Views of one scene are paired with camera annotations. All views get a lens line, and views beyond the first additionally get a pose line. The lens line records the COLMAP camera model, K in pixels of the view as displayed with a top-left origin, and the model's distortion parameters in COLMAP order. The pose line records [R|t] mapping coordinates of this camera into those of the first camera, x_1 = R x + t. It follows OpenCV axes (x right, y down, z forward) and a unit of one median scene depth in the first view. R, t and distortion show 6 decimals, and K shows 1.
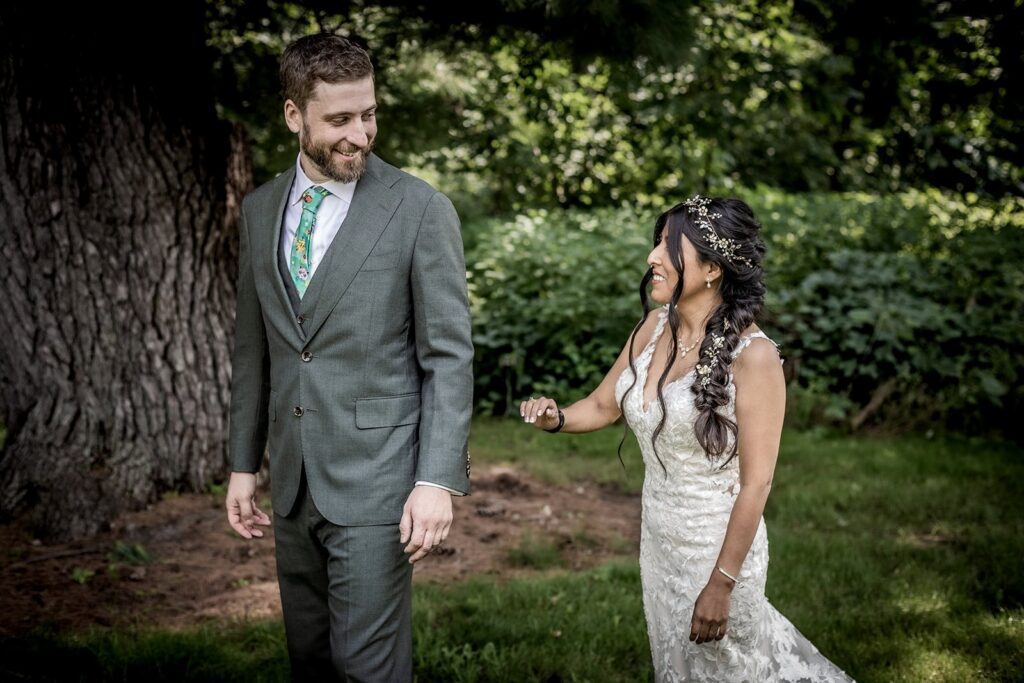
lens RADIAL K [[1696.7, 0, 492.2], [0, 1696.7, 339.4], [0, 0, 1]] dist [-0.027374, 0.094351]
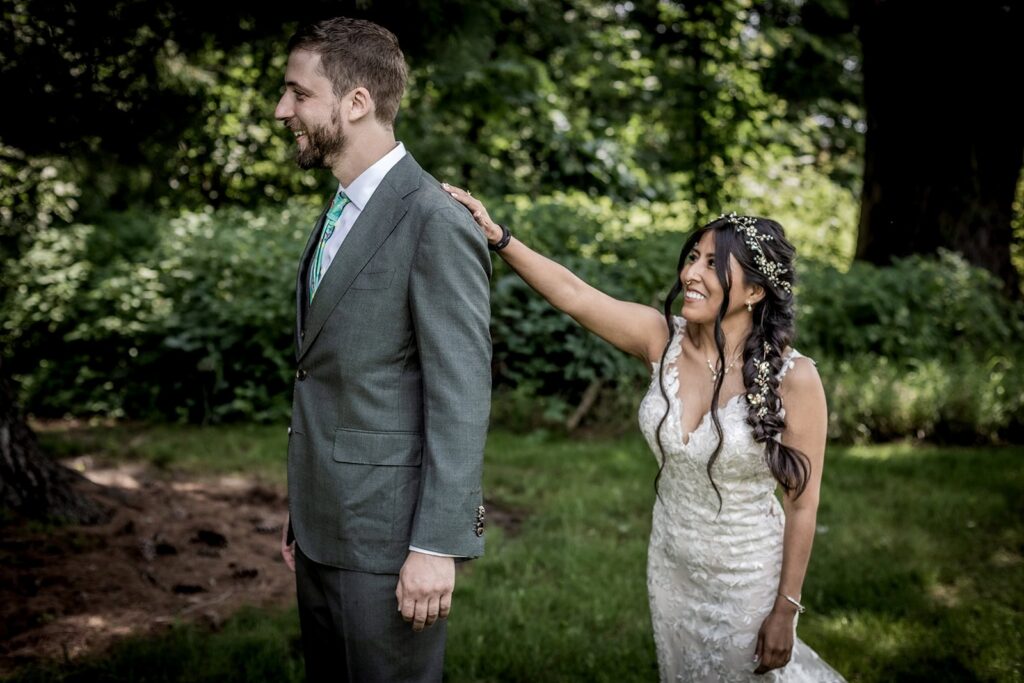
lens RADIAL K [[1696.7, 0, 492.2], [0, 1696.7, 339.4], [0, 0, 1]] dist [-0.027374, 0.094351]
pose [[0.961208, -0.001588, 0.275821, -0.138679], [0.000266, 0.999988, 0.004830, -0.008991], [-0.275825, -0.004569, 0.961197, 0.045016]]
